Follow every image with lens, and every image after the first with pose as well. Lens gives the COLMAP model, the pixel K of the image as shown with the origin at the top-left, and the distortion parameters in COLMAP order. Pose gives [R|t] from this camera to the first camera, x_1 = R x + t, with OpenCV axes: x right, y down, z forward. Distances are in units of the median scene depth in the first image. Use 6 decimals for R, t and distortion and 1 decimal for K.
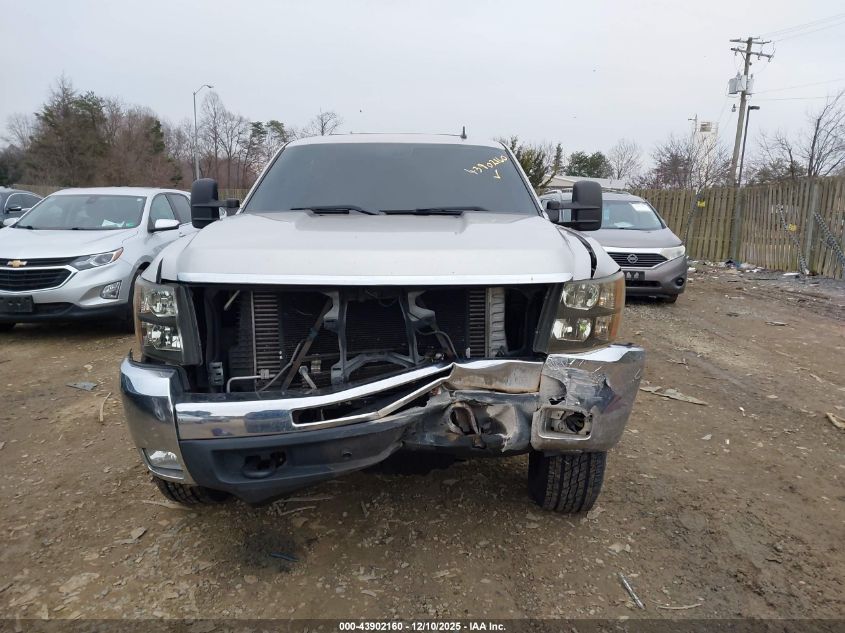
lens RADIAL K [[679.7, 0, 422.5], [0, 679.7, 316.5], [0, 0, 1]] dist [0.055293, -0.053920]
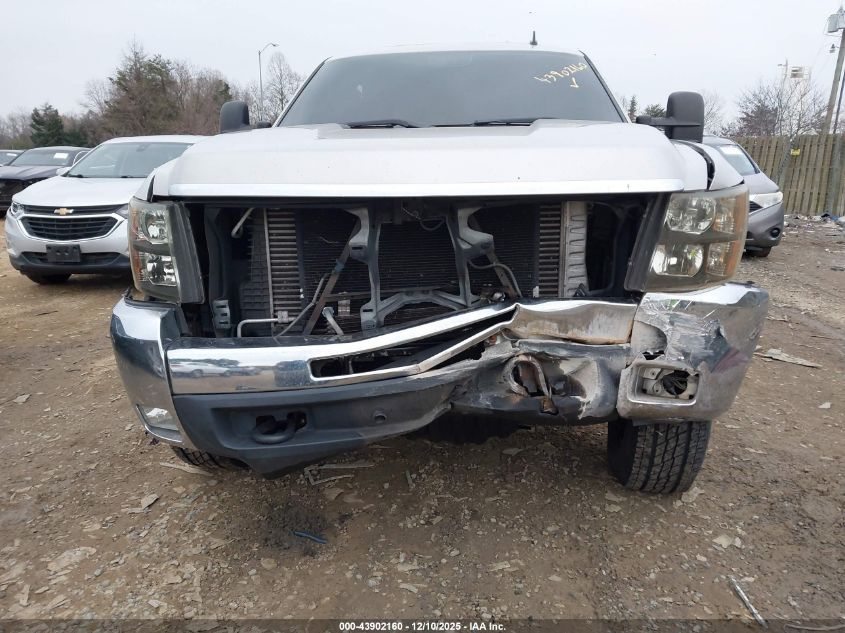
lens RADIAL K [[679.7, 0, 422.5], [0, 679.7, 316.5], [0, 0, 1]] dist [0.055293, -0.053920]
pose [[0.995514, 0.008684, -0.094217, 0.010330], [-0.003498, 0.998476, 0.055071, 0.036773], [0.094552, -0.054495, 0.994027, 0.199222]]
